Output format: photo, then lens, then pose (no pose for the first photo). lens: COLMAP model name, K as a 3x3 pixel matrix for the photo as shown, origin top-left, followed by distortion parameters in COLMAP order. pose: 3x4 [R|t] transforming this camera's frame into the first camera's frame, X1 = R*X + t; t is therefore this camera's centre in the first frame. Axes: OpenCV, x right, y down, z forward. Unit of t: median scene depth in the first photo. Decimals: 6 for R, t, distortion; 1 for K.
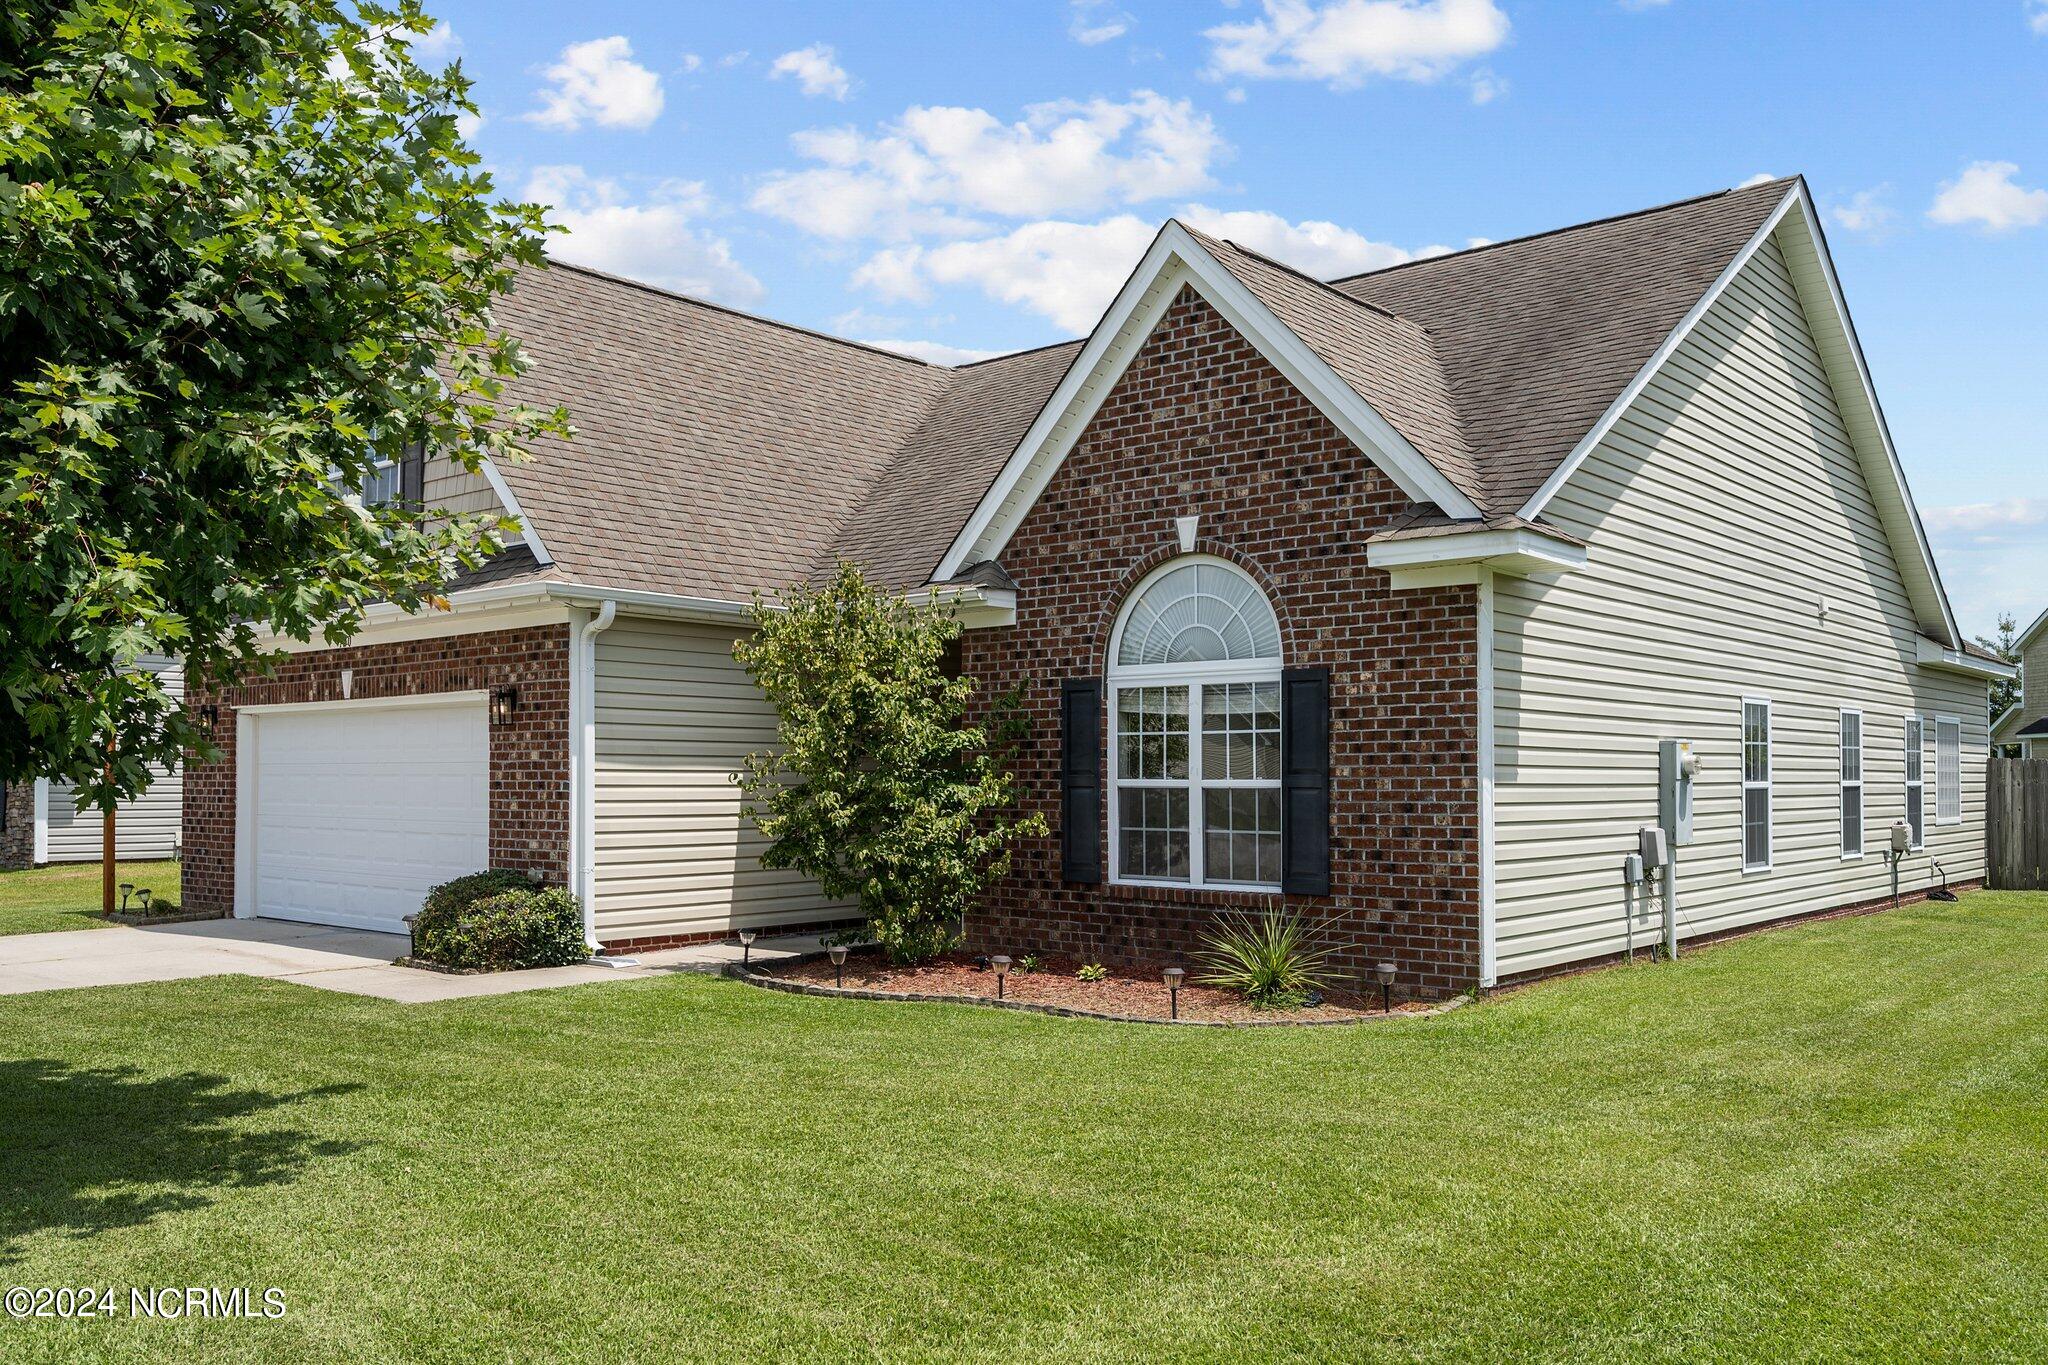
lens RADIAL K [[1649.4, 0, 993.5], [0, 1649.4, 713.5], [0, 0, 1]] dist [-0.002251, 0.000501]
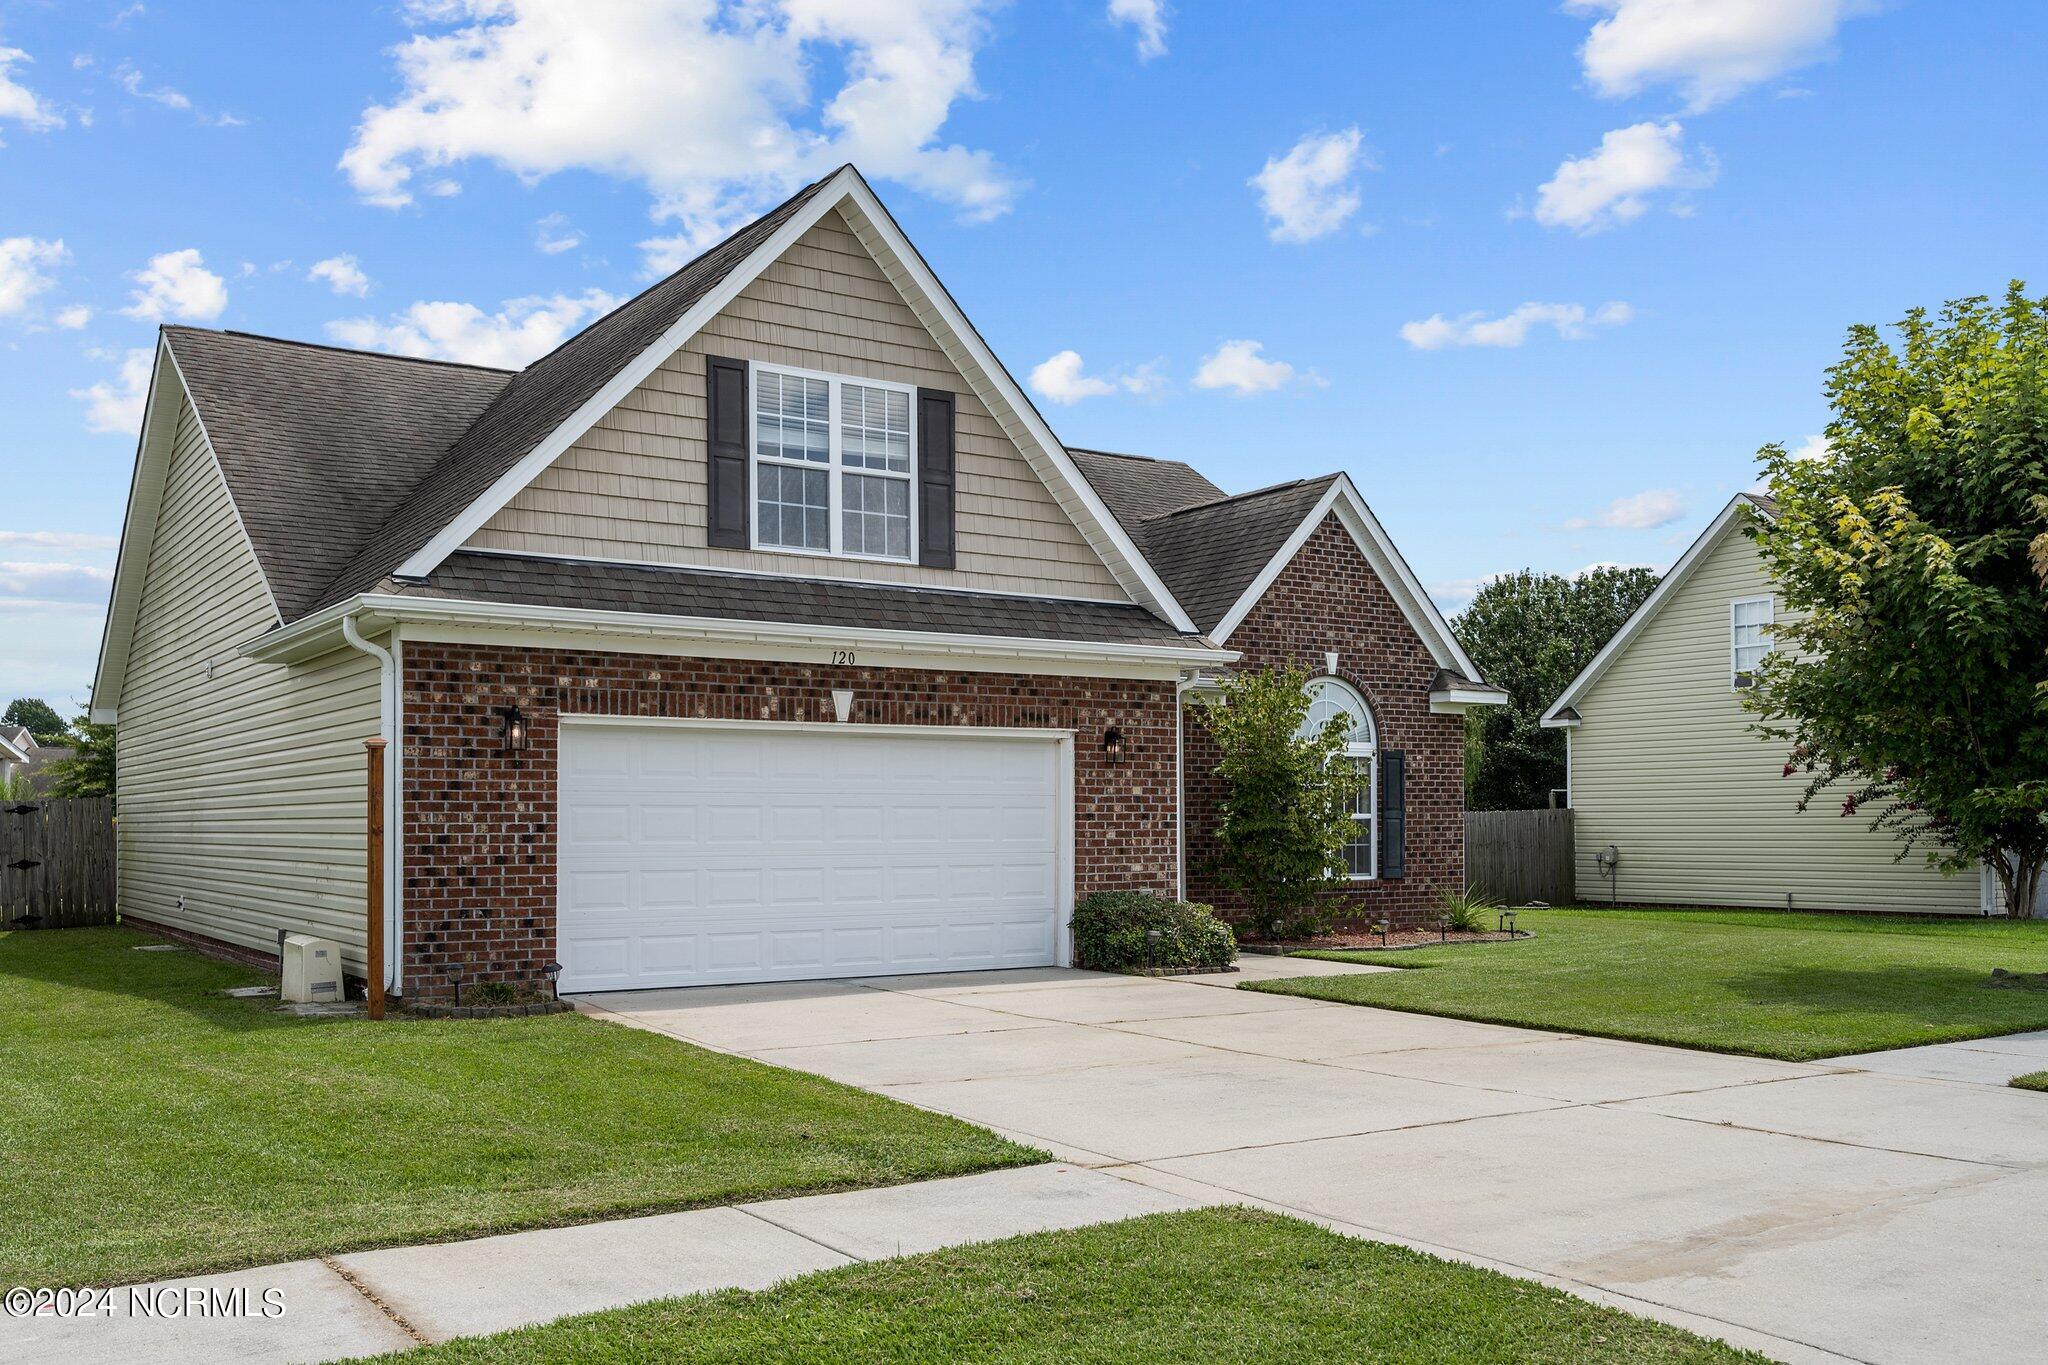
lens RADIAL K [[1840.3, 0, 999.2], [0, 1840.3, 765.0], [0, 0, 1]] dist [-0.005763, -0.003785]
pose [[0.258274, 0.031601, 0.965555, -1.736242], [-0.032849, 0.999174, -0.023915, 0.046399], [-0.965513, -0.025541, 0.259099, 0.850100]]
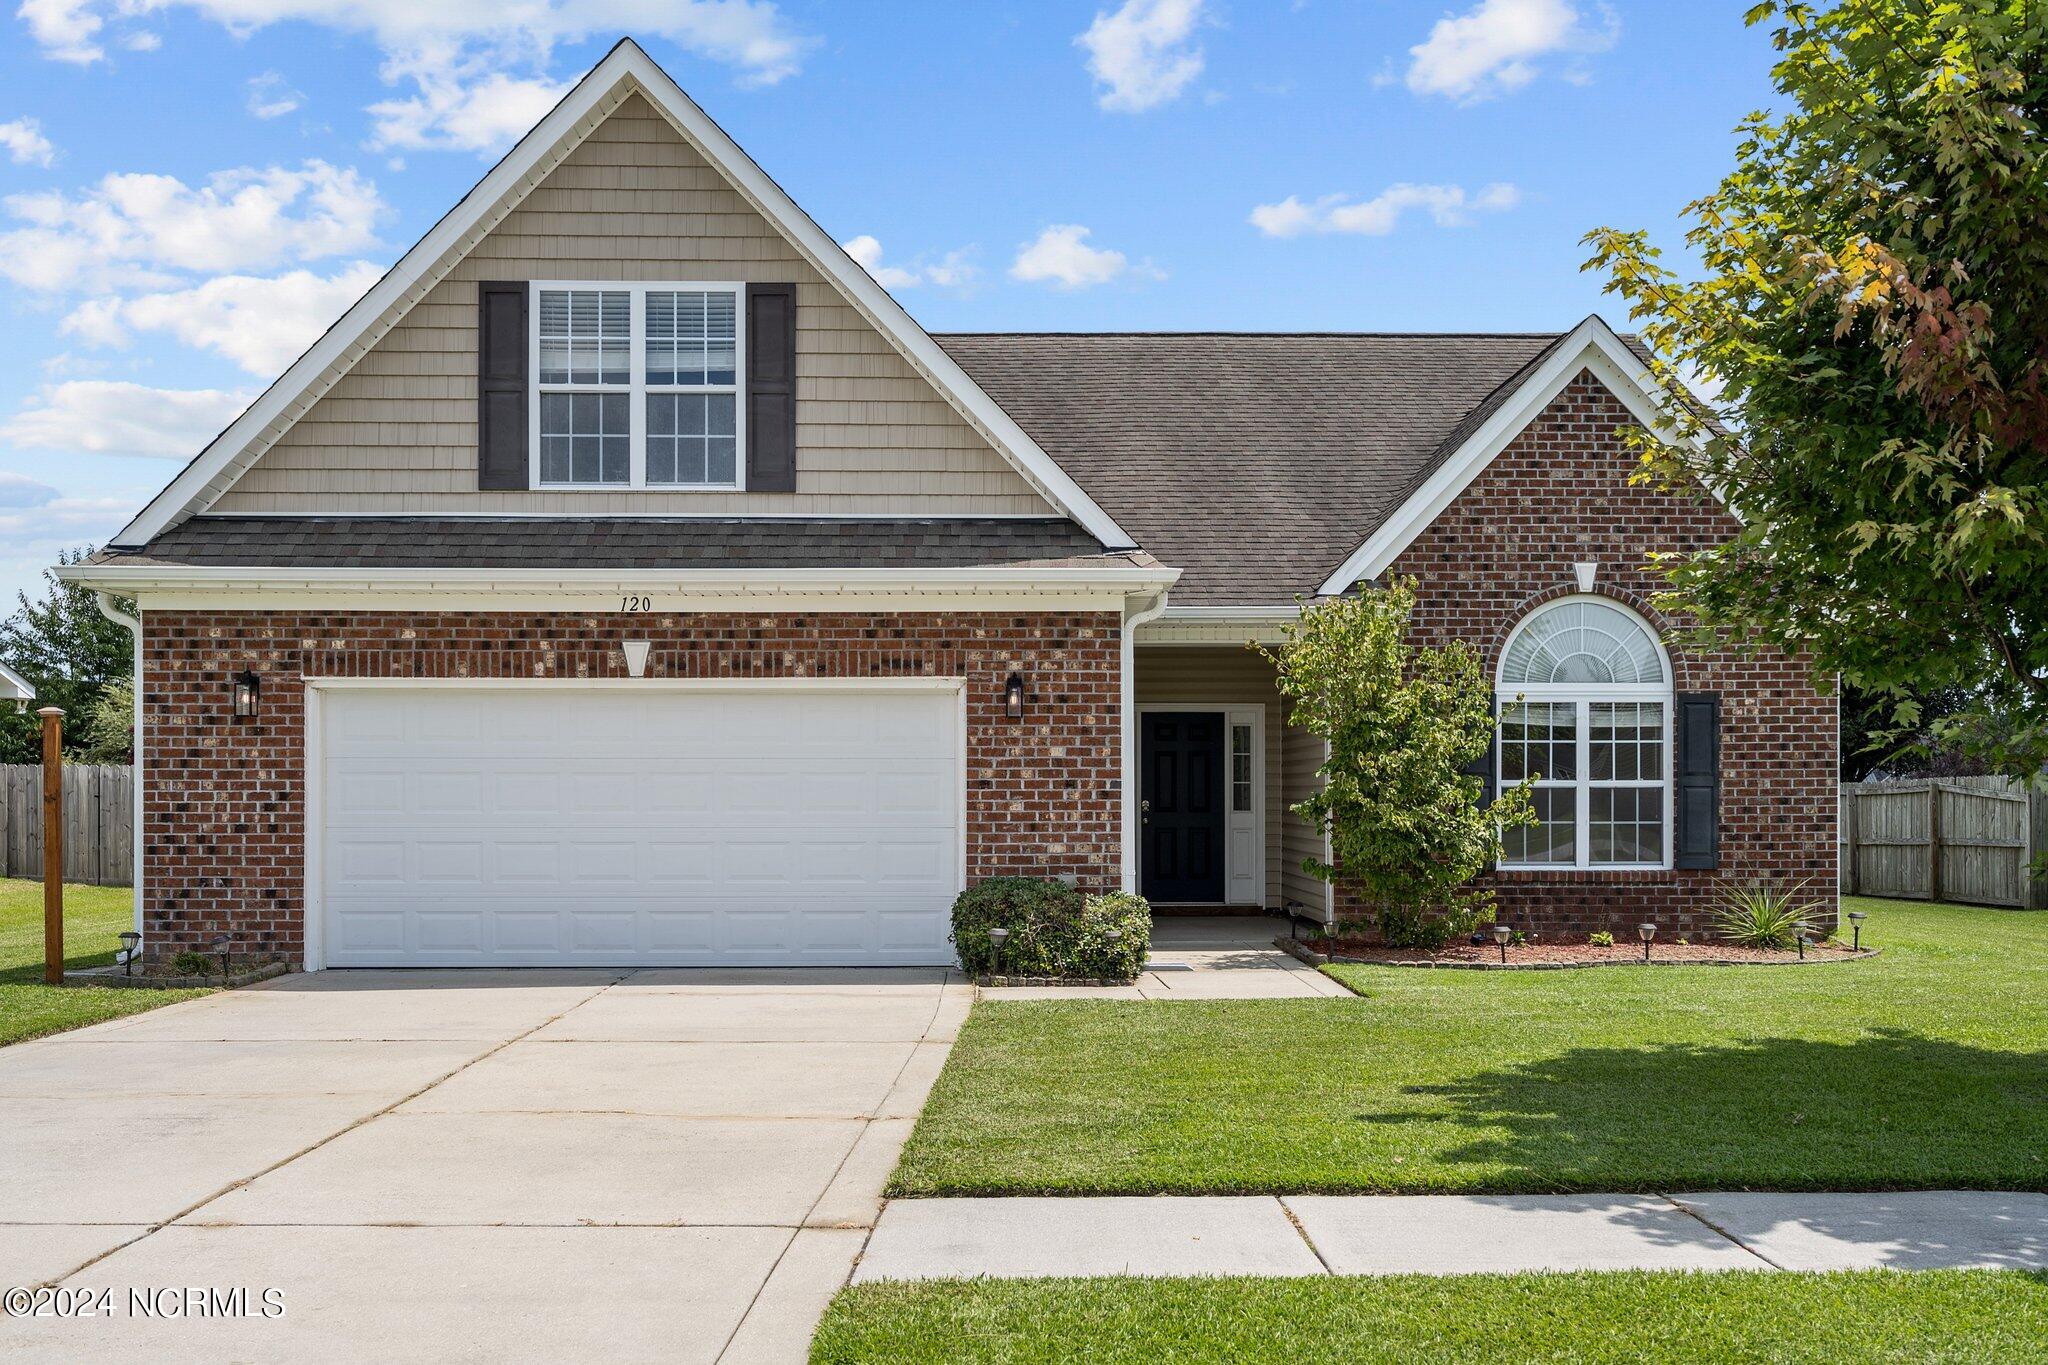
lens RADIAL K [[1840.3, 0, 999.2], [0, 1840.3, 765.0], [0, 0, 1]] dist [-0.005763, -0.003785]
pose [[0.738308, 0.011461, 0.674366, -1.114220], [-0.025237, 0.999625, 0.010641, 0.025432], [-0.673991, -0.024875, 0.738320, 0.294349]]
